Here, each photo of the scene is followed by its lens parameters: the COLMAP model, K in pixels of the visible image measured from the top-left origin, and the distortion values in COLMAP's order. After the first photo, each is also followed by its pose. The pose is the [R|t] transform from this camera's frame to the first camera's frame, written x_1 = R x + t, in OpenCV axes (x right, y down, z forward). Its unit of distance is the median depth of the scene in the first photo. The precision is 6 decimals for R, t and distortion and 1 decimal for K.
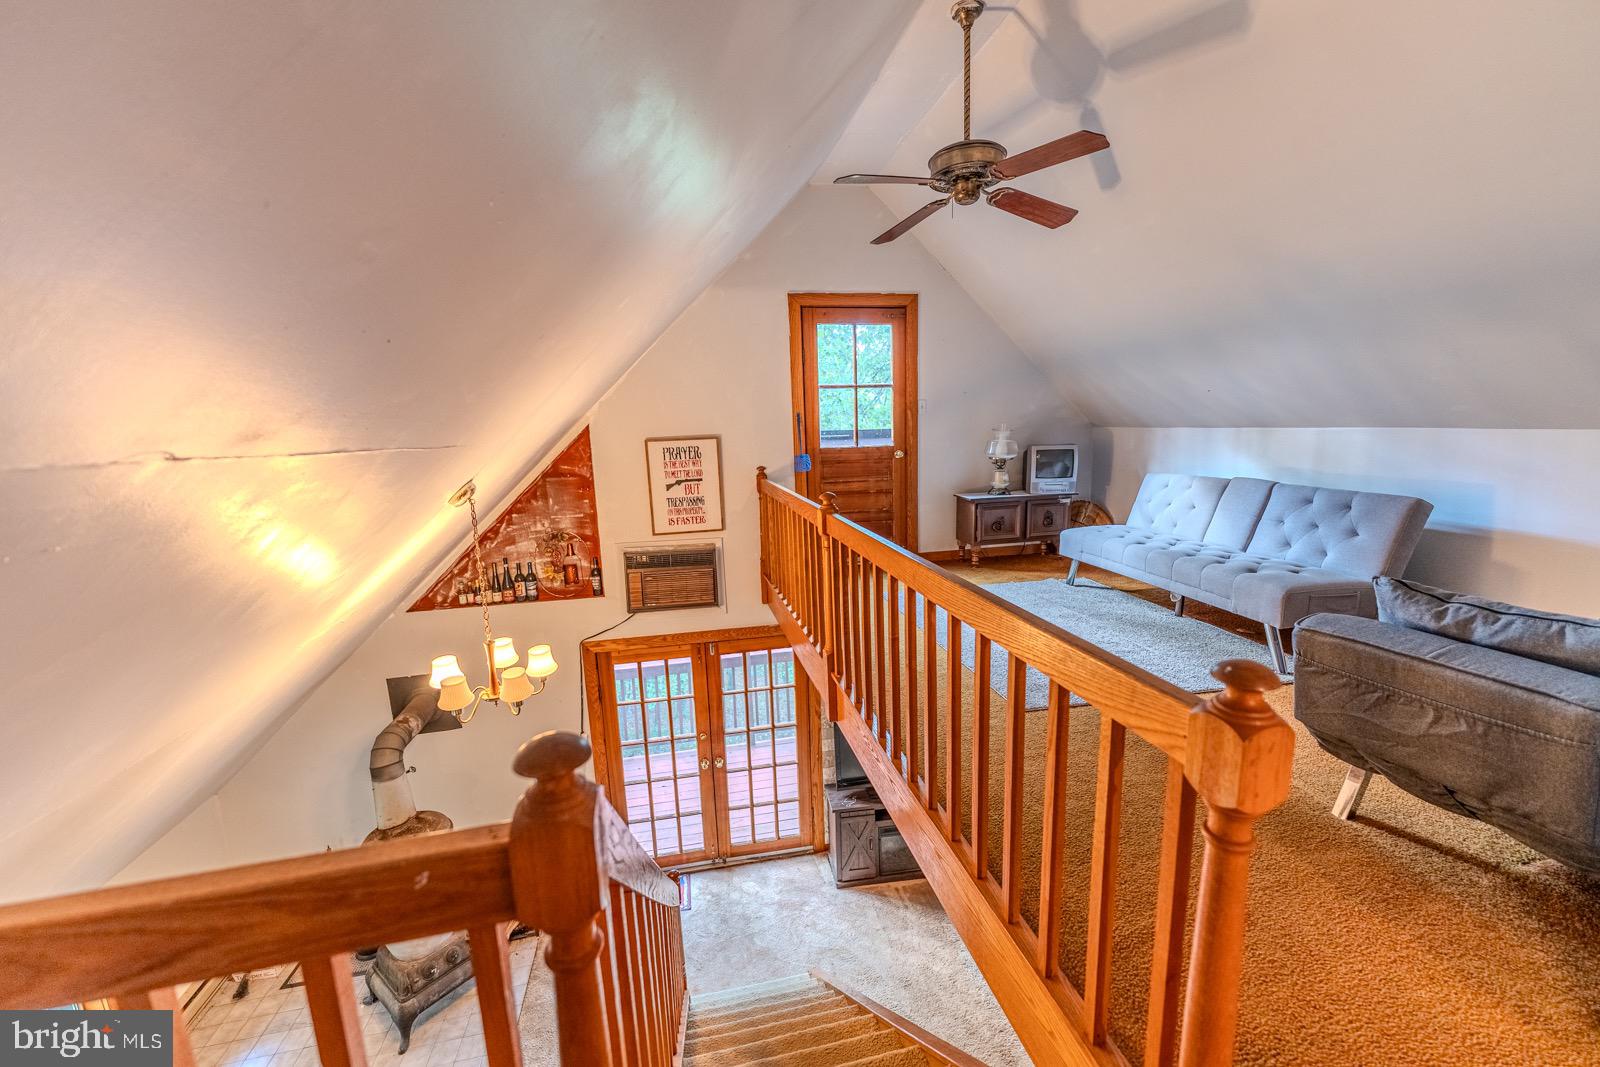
lens RADIAL K [[639.1, 0, 800.0], [0, 639.1, 533.5], [0, 0, 1]] dist [0.000834, -0.000315]
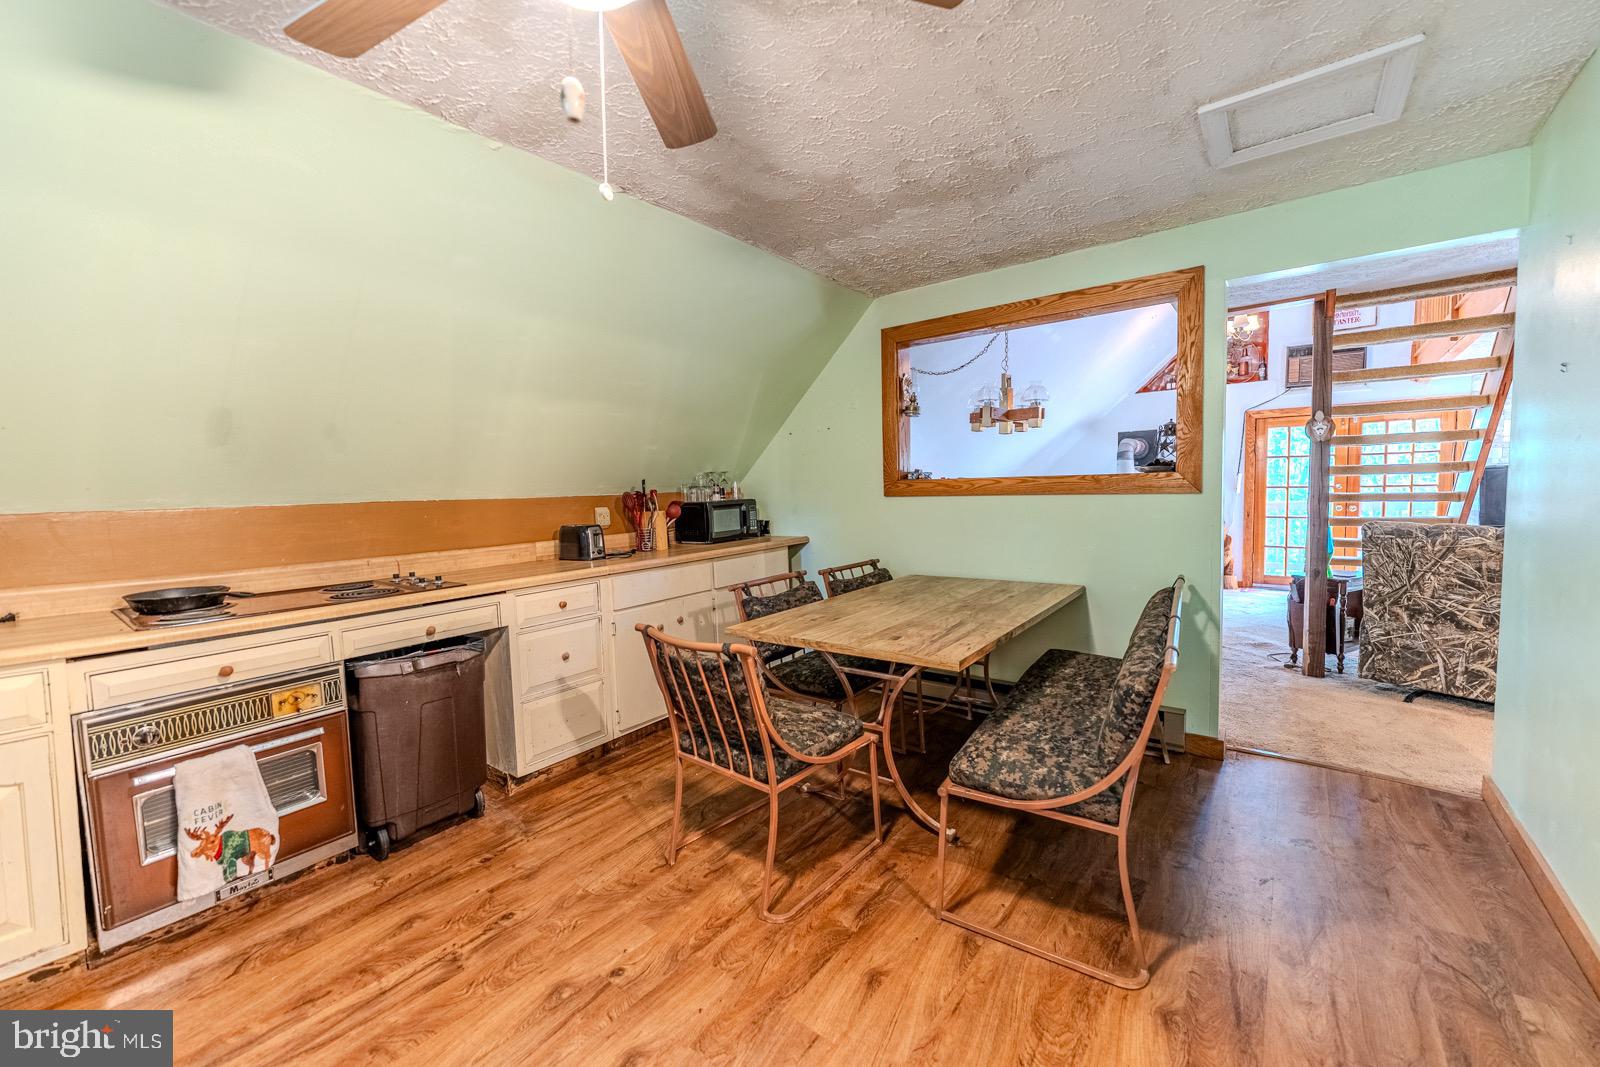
lens RADIAL K [[639.1, 0, 800.0], [0, 639.1, 533.5], [0, 0, 1]] dist [0.000834, -0.000315]
pose [[0.648782, 0.068023, -0.757928, 0.151554], [-0.142841, 0.989179, -0.033494, 0.677747], [0.747448, 0.129994, 0.651478, -0.784475]]
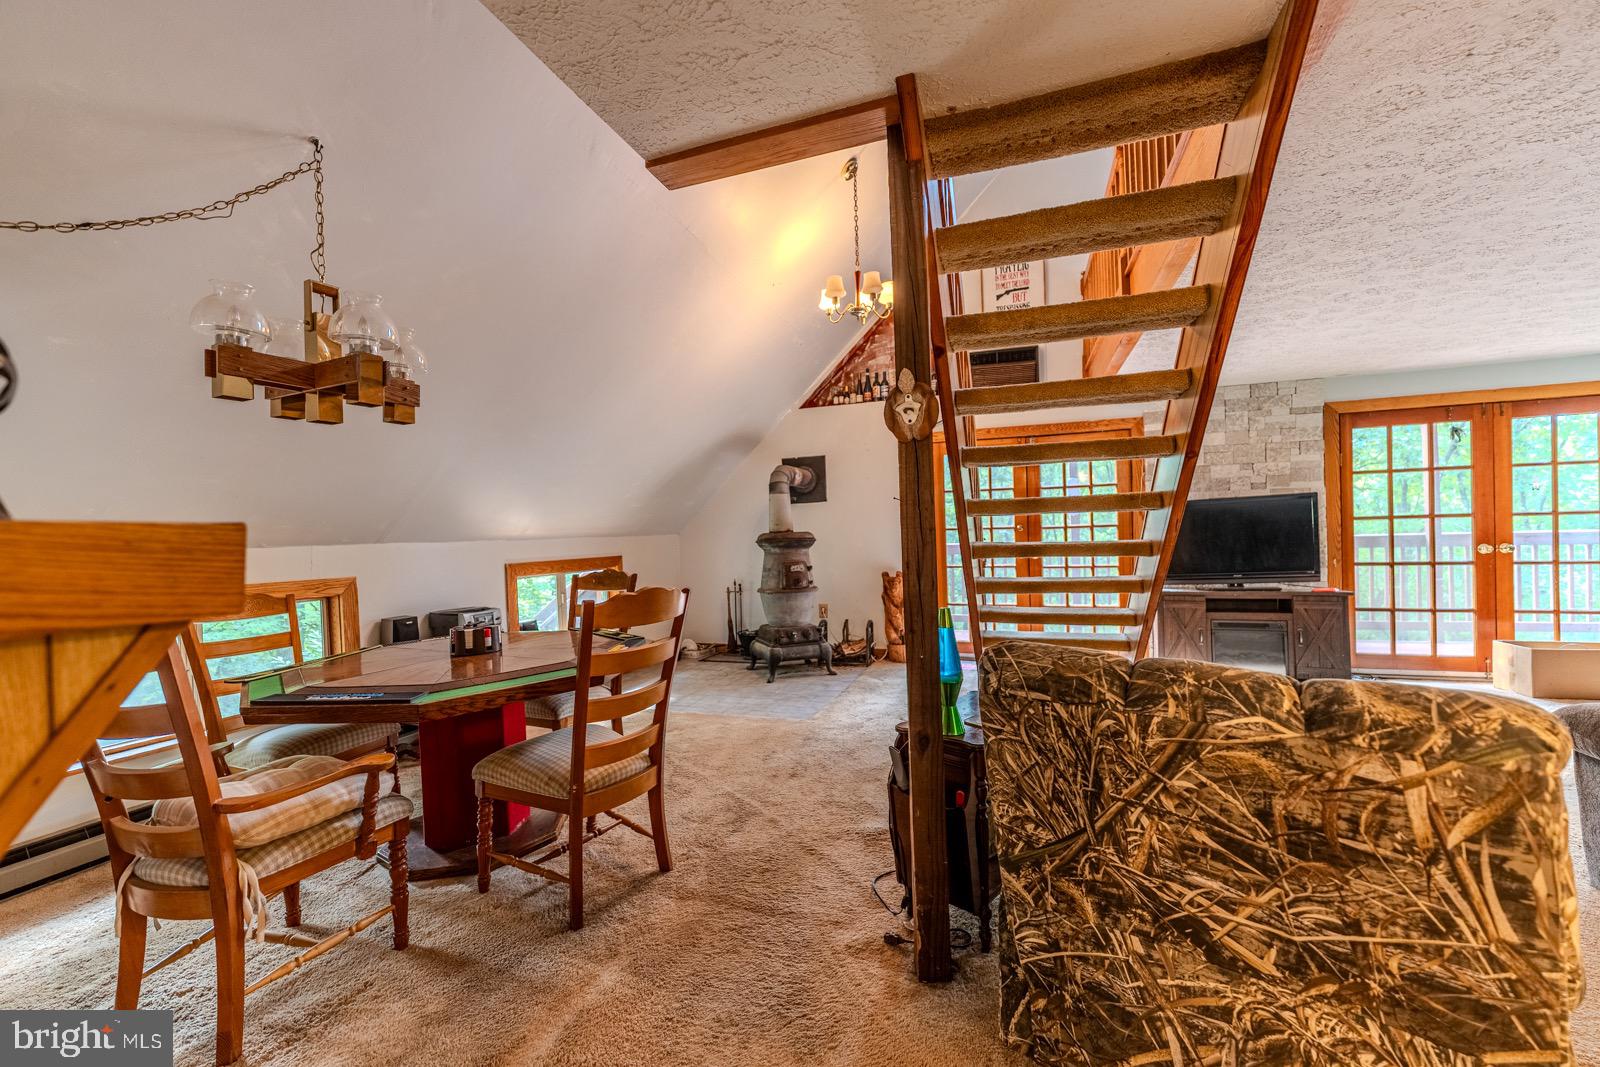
lens RADIAL K [[637.3, 0, 801.0], [0, 637.3, 533.2], [0, 0, 1]] dist [0.001134, -0.000839]
pose [[0.860486, 0.011820, -0.509336, 0.085602], [-0.091946, 0.986918, -0.132432, 0.547155], [0.501108, 0.160787, 0.850317, -0.115286]]
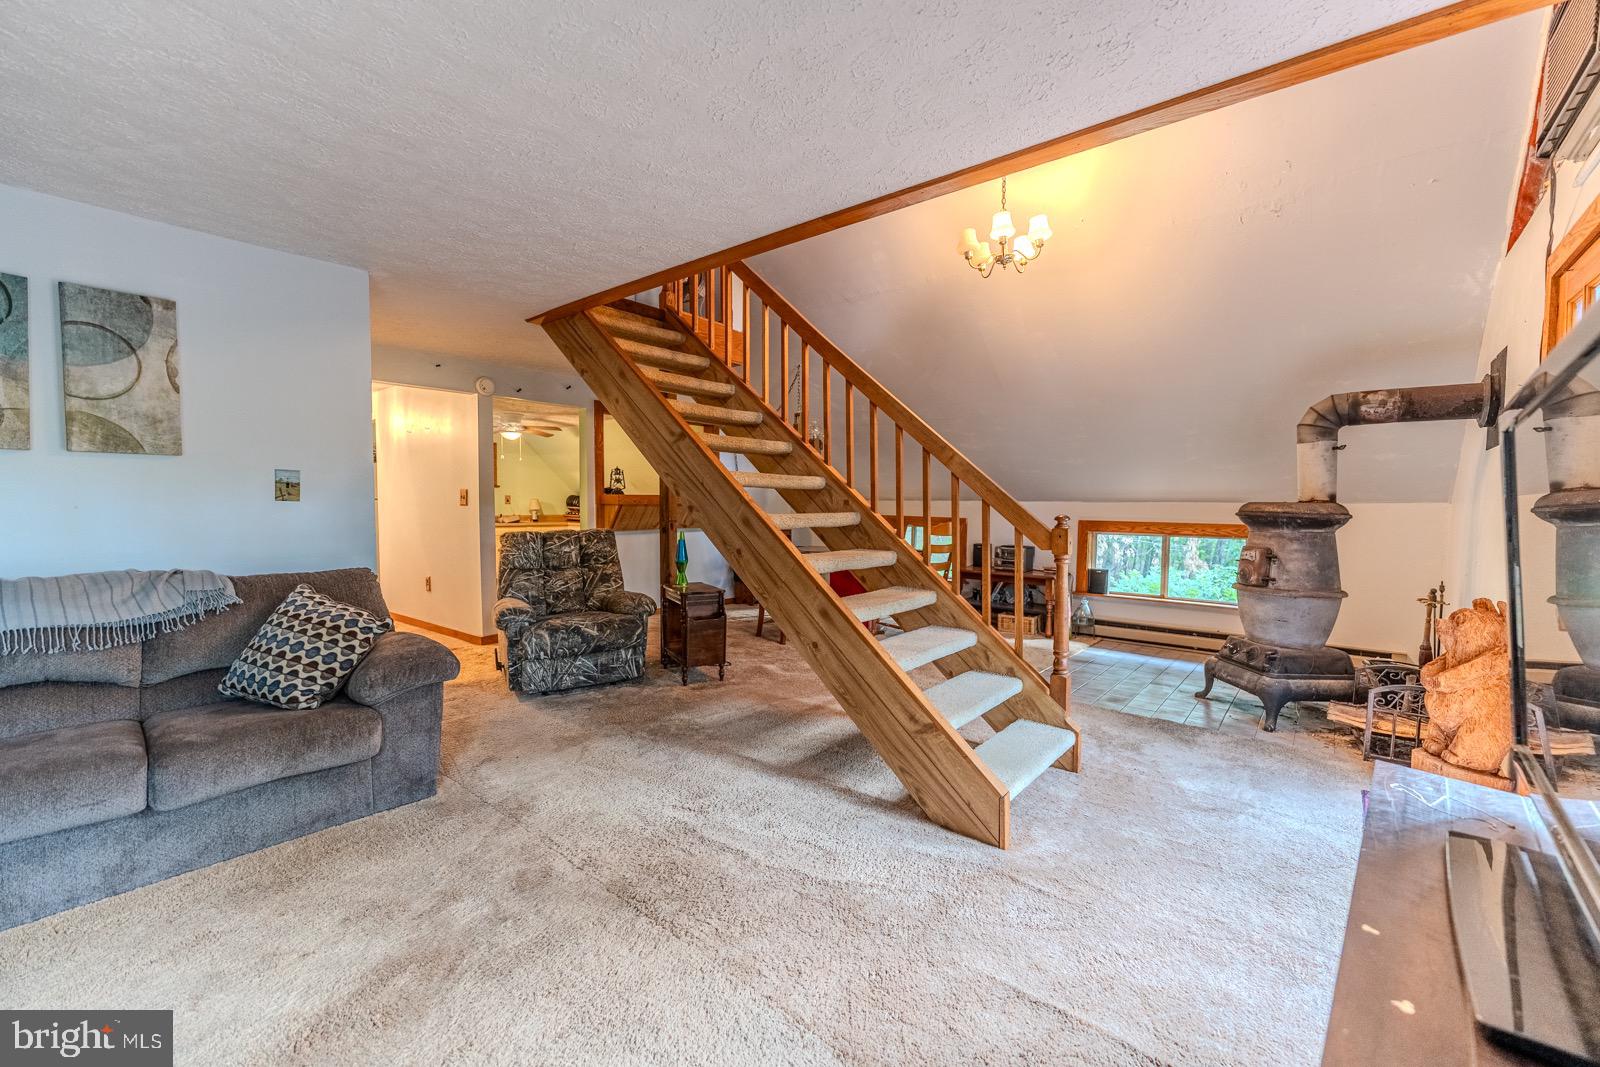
lens RADIAL K [[639.1, 0, 800.0], [0, 639.1, 533.5], [0, 0, 1]] dist [0.000834, -0.000315]
pose [[-0.781305, 0.060459, -0.621215, 0.405437], [-0.092166, 0.973211, 0.210634, 0.324133], [0.617307, 0.221824, -0.754802, 1.075435]]
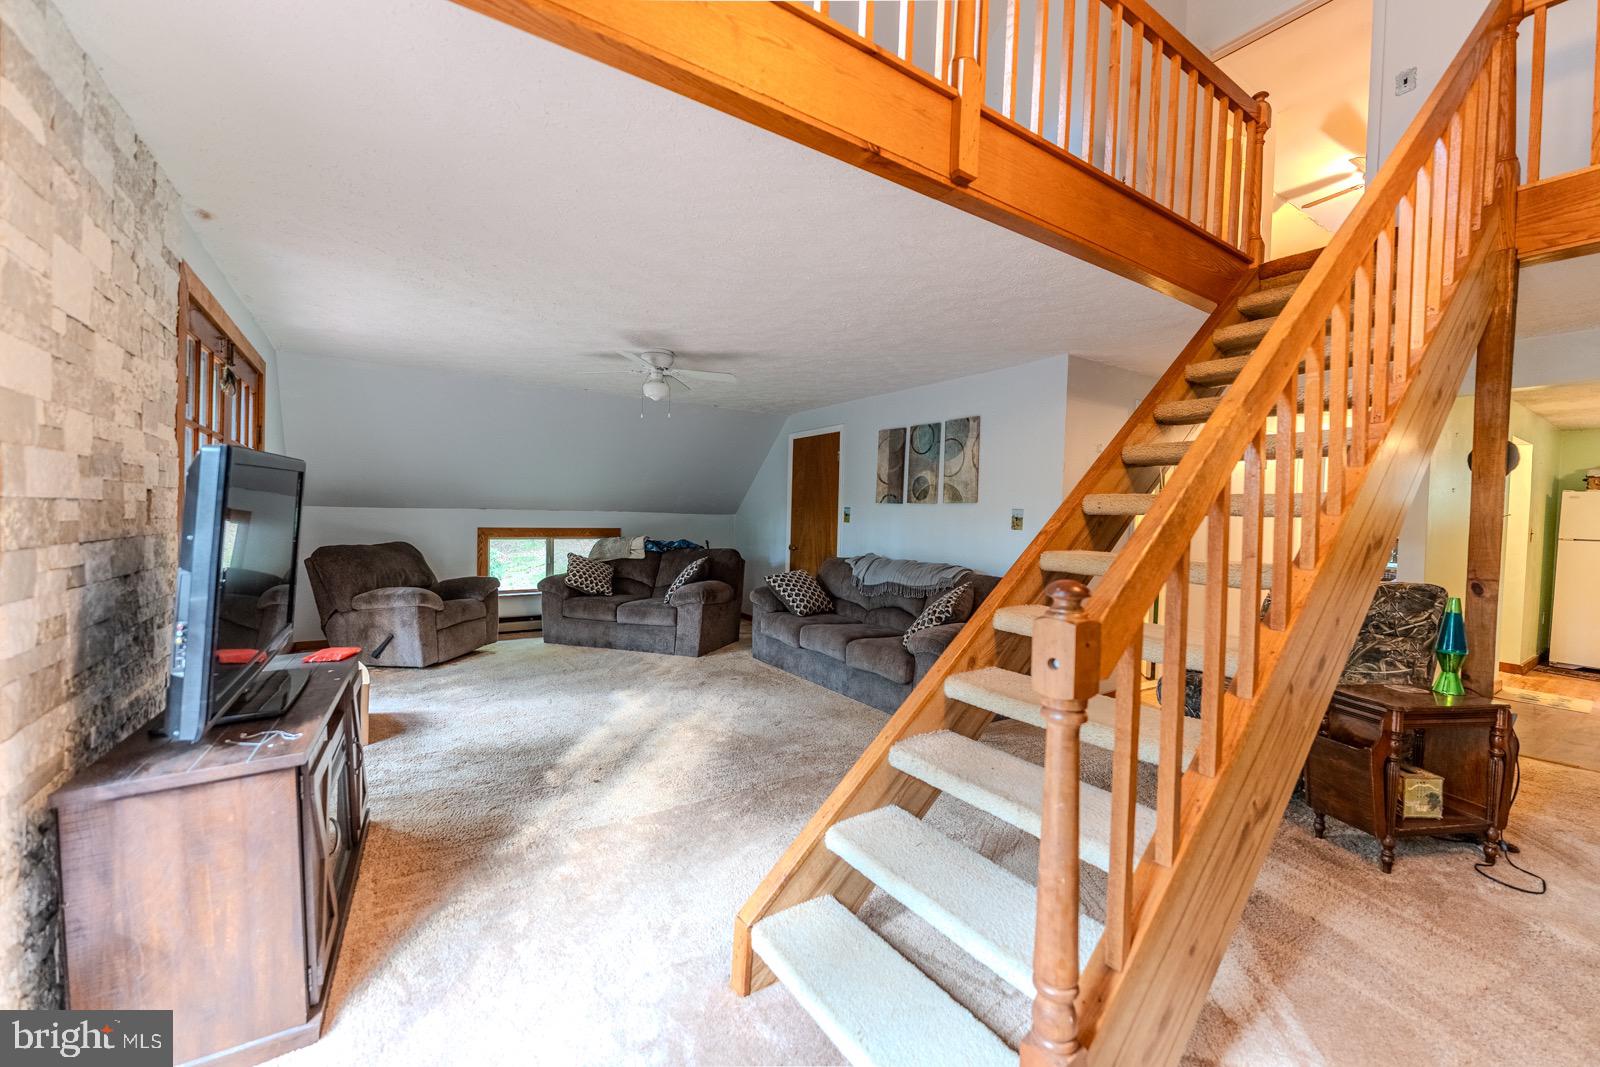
lens RADIAL K [[637.3, 0, 801.0], [0, 637.3, 533.2], [0, 0, 1]] dist [0.001134, -0.000839]
pose [[-0.379508, 0.002685, 0.925184, -0.307392], [0.155464, 0.985962, 0.060910, 0.368972], [-0.912033, 0.166949, -0.374598, 0.928139]]
